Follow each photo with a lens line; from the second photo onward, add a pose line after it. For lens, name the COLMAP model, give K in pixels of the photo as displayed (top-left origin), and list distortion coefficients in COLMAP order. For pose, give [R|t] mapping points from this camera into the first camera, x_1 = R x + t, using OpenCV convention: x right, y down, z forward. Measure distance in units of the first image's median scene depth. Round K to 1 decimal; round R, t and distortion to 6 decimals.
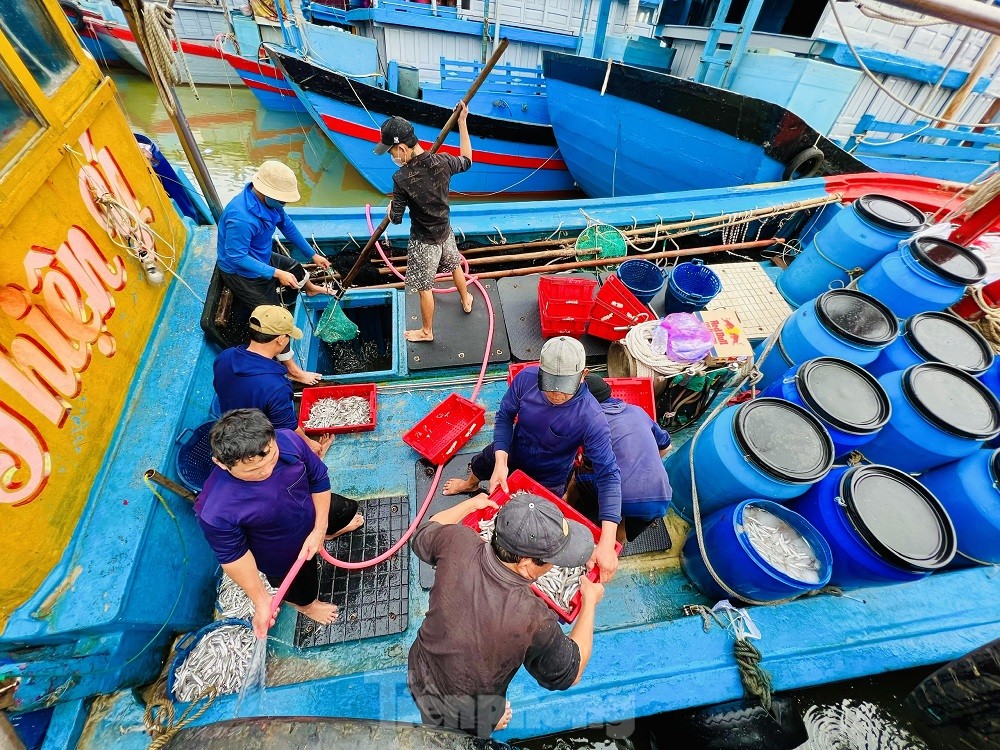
lens RADIAL K [[402.6, 0, 500.8], [0, 402.6, 375.1], [0, 0, 1]] dist [0.000190, -0.000116]
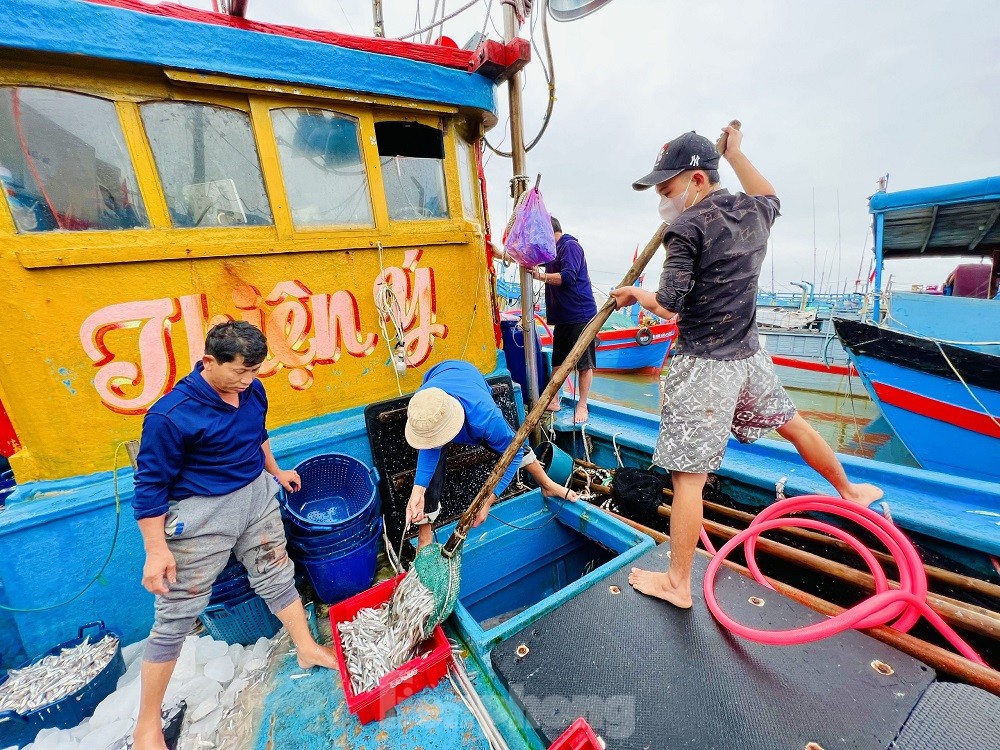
lens RADIAL K [[402.6, 0, 502.1], [0, 402.6, 371.8], [0, 0, 1]] dist [0.000190, -0.000116]
pose [[0.330998, 0.017039, -0.943478, 0.287526], [-0.676481, 0.701356, -0.224662, -0.237032], [0.657886, 0.712608, 0.243673, 1.179206]]
